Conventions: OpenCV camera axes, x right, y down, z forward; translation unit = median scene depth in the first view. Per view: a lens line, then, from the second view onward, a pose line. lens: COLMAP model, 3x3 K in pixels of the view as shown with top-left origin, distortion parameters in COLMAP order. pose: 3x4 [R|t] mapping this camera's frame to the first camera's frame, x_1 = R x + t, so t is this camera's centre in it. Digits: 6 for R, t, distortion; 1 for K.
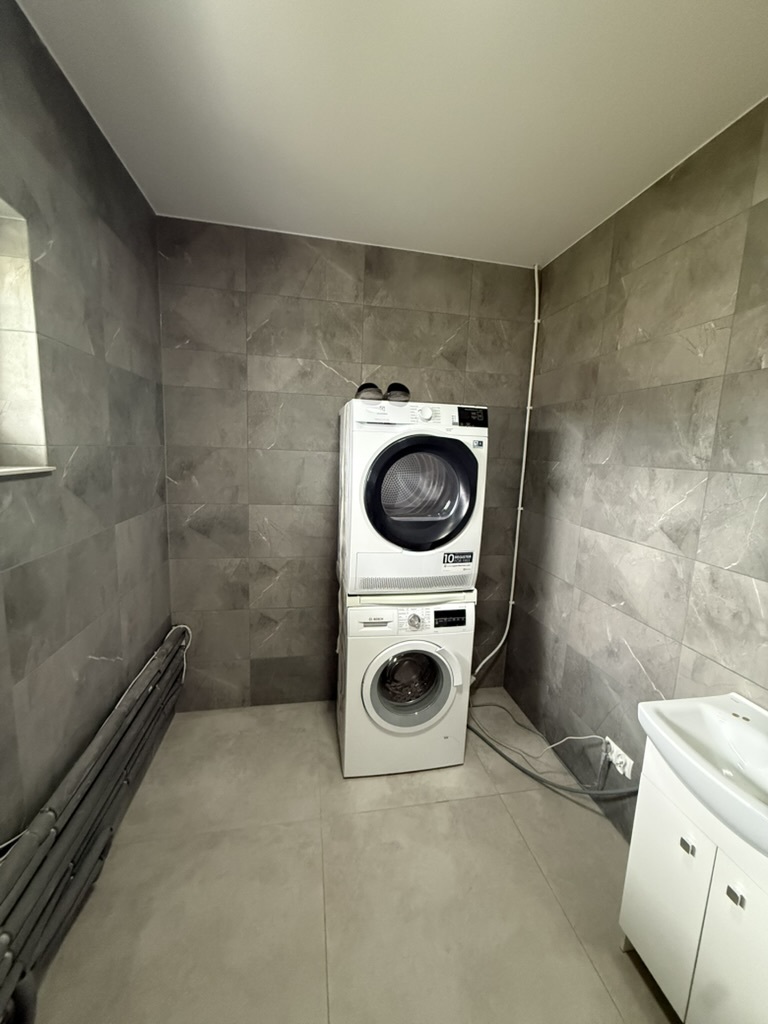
lens RADIAL K [[407.2, 0, 384.6], [0, 407.2, 510.7], [0, 0, 1]] dist [-0.000454, -0.000016]
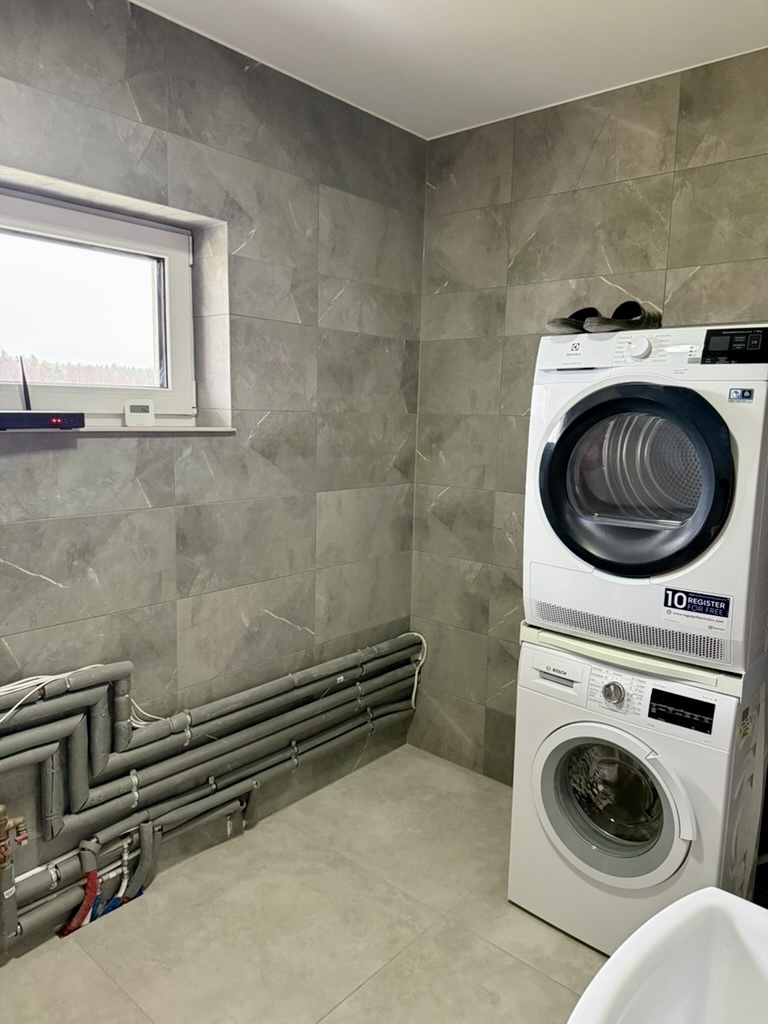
lens RADIAL K [[713.3, 0, 383.1], [0, 713.3, 516.0], [0, 0, 1]] dist [0.088801, -0.110580]
pose [[0.617259, 0.093790, -0.781149, 0.679931], [-0.118667, 0.992609, 0.025409, 0.024844], [0.777759, 0.077012, 0.623827, 0.049980]]
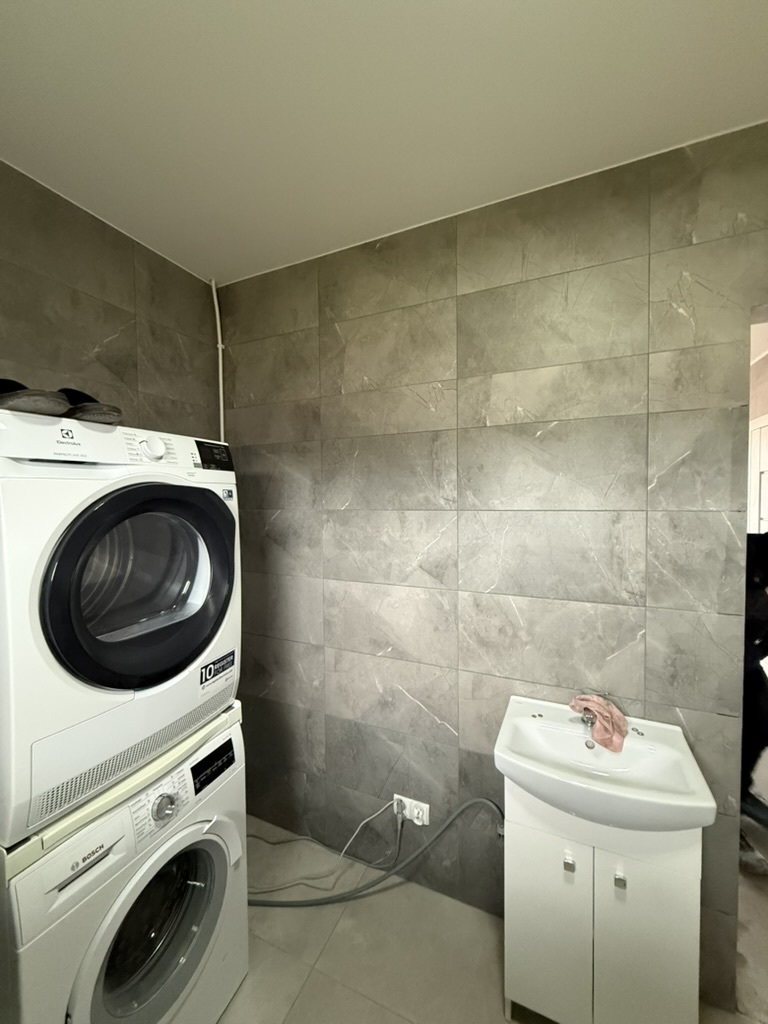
lens RADIAL K [[407.2, 0, 383.2], [0, 407.2, 510.3], [0, 0, 1]] dist [-0.000454, -0.000016]
pose [[0.574134, -0.074565, 0.815359, -0.184490], [0.156583, 0.987463, -0.019954, -0.079278], [-0.803649, 0.139127, 0.578612, 0.374057]]
